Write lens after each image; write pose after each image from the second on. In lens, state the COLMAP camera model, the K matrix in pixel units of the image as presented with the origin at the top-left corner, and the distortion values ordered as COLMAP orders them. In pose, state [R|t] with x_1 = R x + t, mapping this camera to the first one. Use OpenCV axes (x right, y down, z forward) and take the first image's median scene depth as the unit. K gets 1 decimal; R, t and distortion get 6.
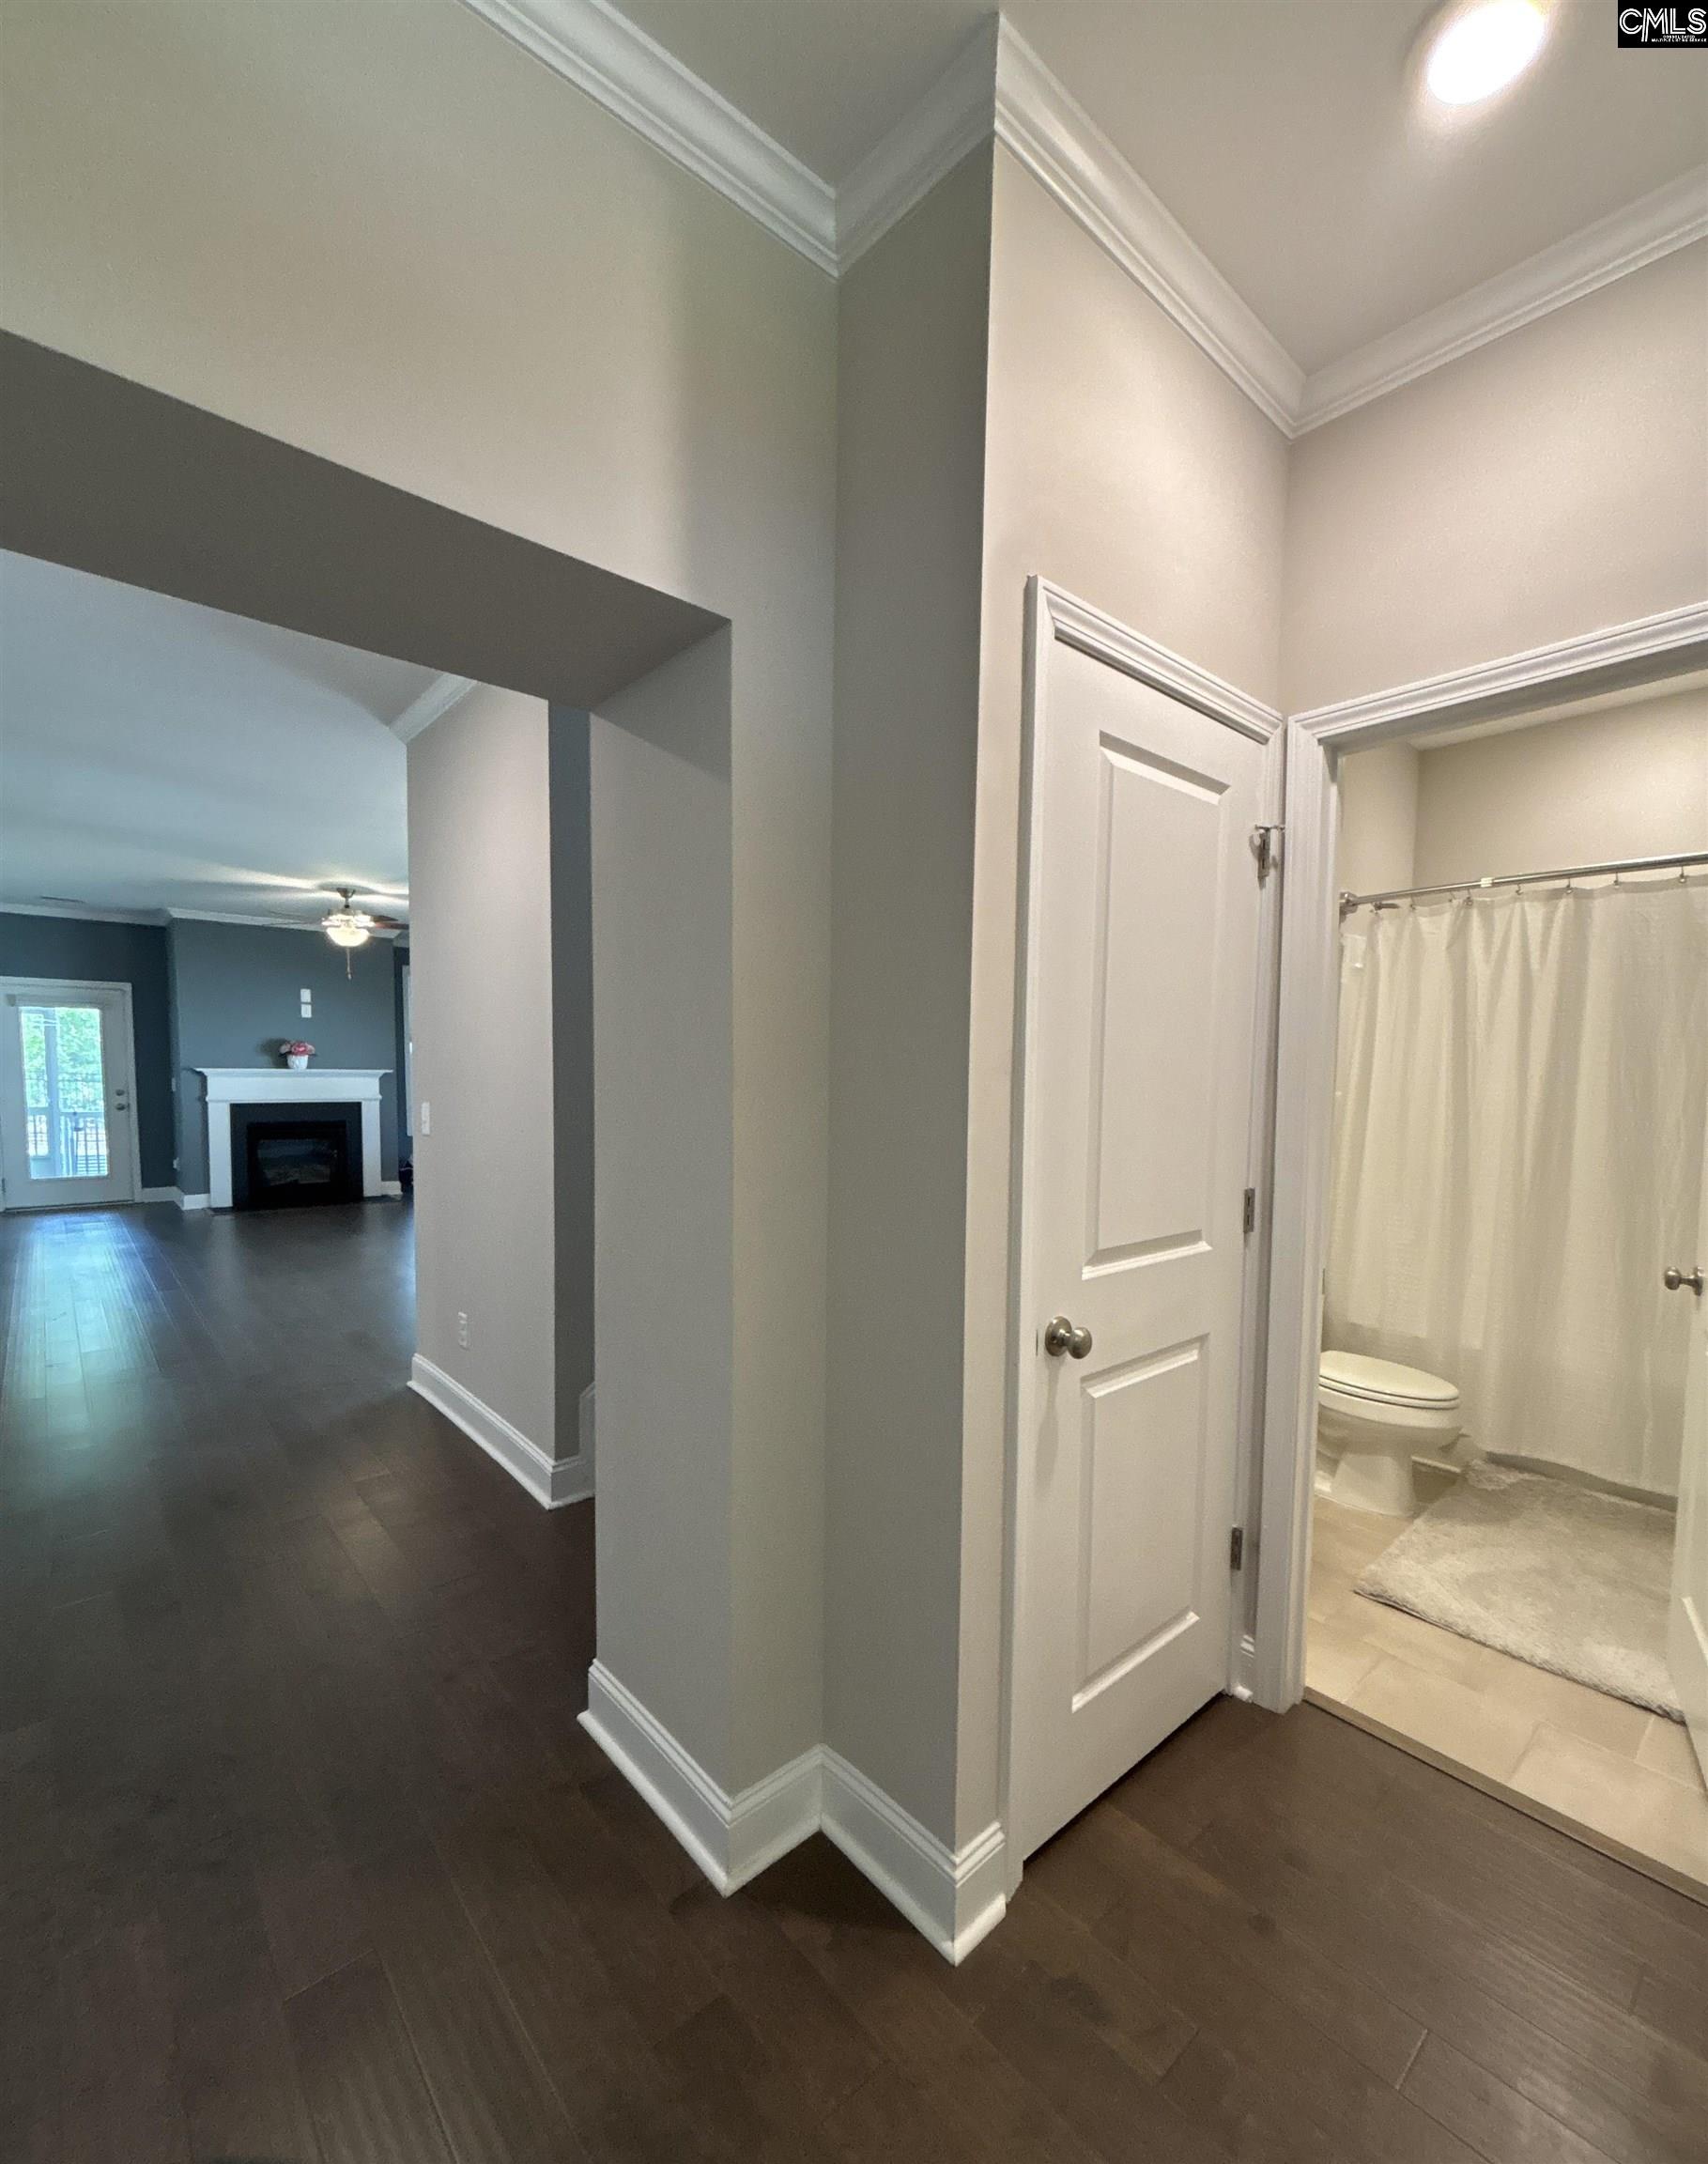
lens RADIAL K [[922.6, 0, 847.5], [0, 922.6, 1137.9], [0, 0, 1]] dist [-0.000553, 0.000156]
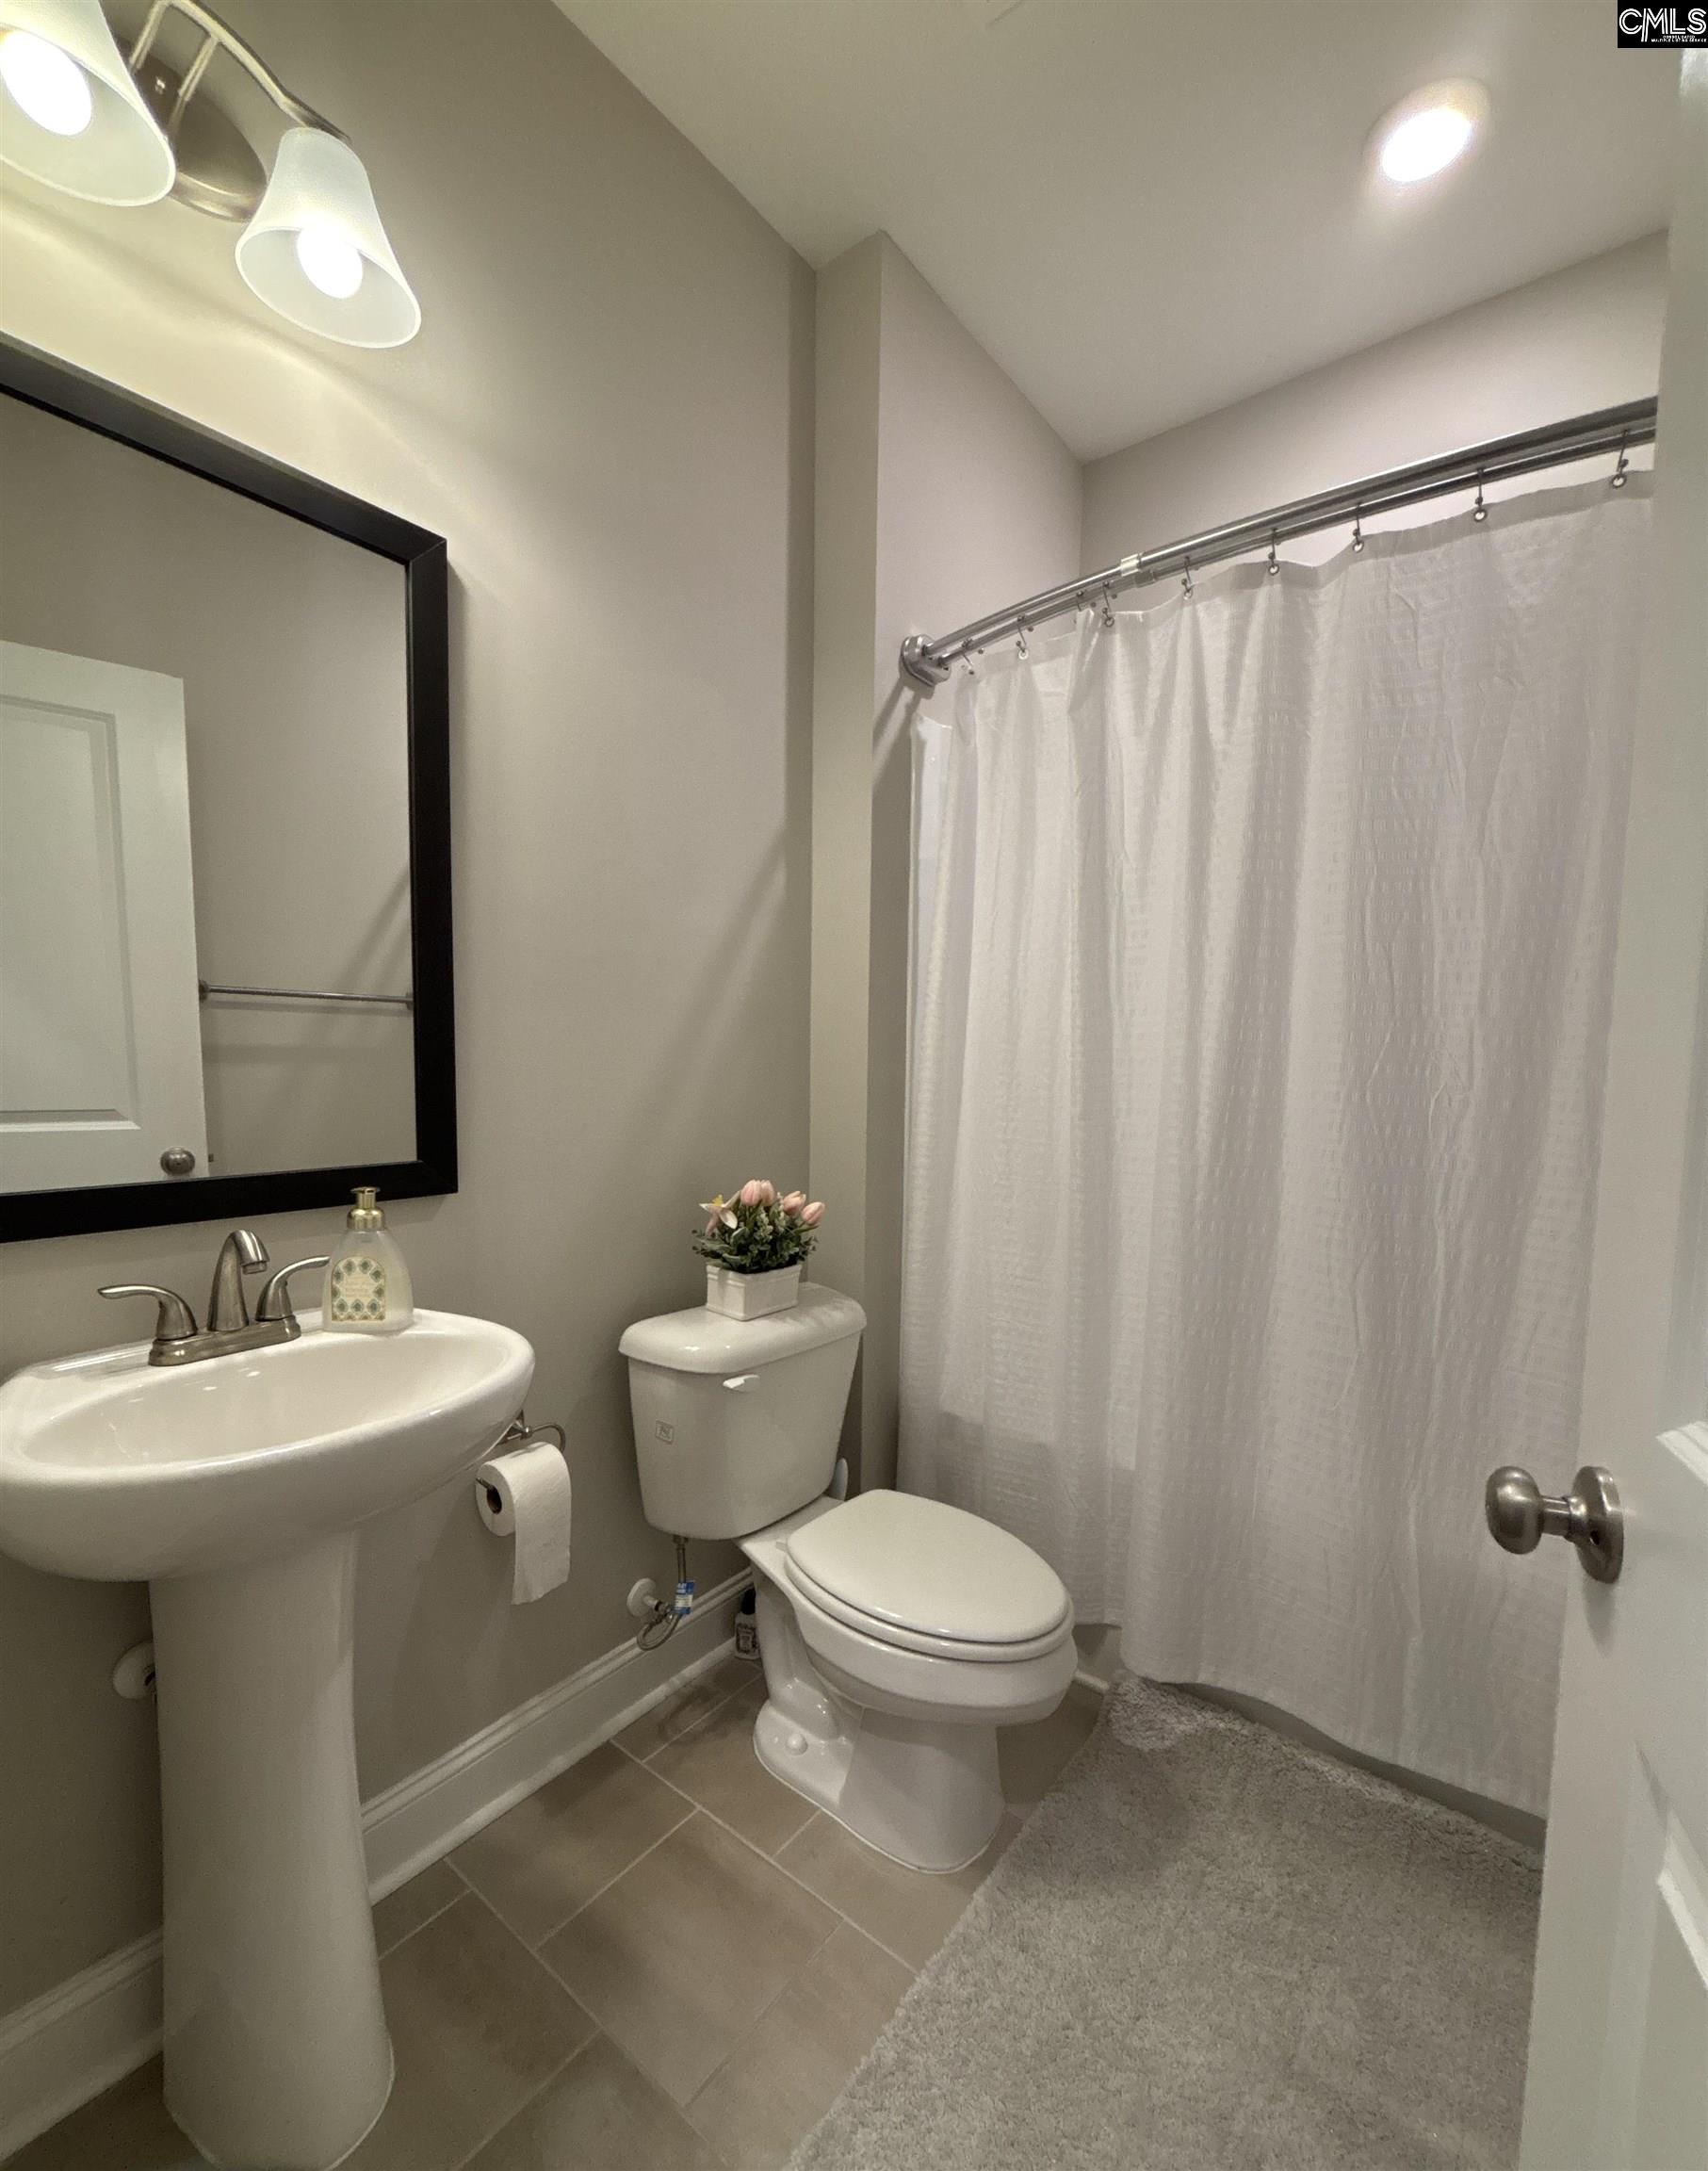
lens RADIAL K [[925.7, 0, 847.4], [0, 925.7, 1141.5], [0, 0, 1]] dist [-0.000553, 0.000156]
pose [[0.983727, -0.021559, 0.178370, 0.457208], [0.016666, 0.999444, 0.028887, 0.020403], [-0.178894, -0.025444, 0.983539, 0.538640]]
